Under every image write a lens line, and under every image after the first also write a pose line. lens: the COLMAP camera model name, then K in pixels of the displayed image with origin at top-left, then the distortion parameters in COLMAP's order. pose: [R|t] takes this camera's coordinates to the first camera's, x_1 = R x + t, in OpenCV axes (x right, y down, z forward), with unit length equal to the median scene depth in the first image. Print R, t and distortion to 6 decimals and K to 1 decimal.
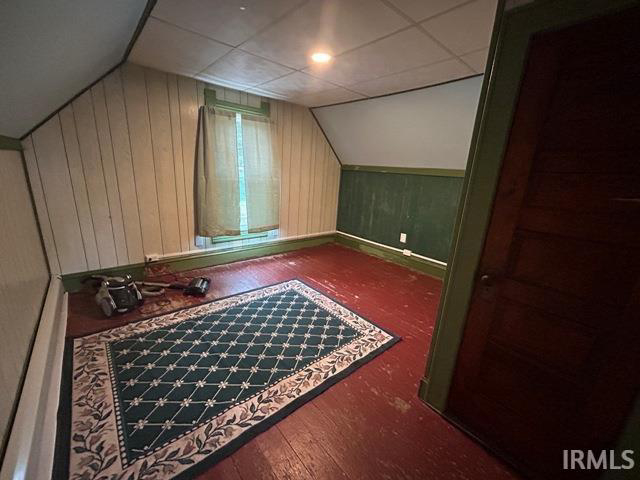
lens RADIAL K [[262.1, 0, 319.7], [0, 262.1, 239.2], [0, 0, 1]] dist [-0.001798, 0.000591]
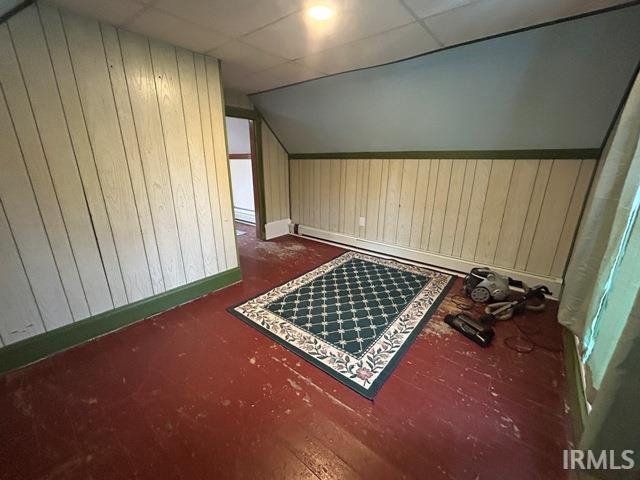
lens RADIAL K [[262.1, 0, 318.8], [0, 262.1, 240.8], [0, 0, 1]] dist [-0.001798, 0.000591]
pose [[-0.983597, -0.009103, -0.180149, 0.121034], [-0.103062, 0.848014, 0.519857, -0.435699], [0.148036, 0.529896, -0.835042, 1.663237]]
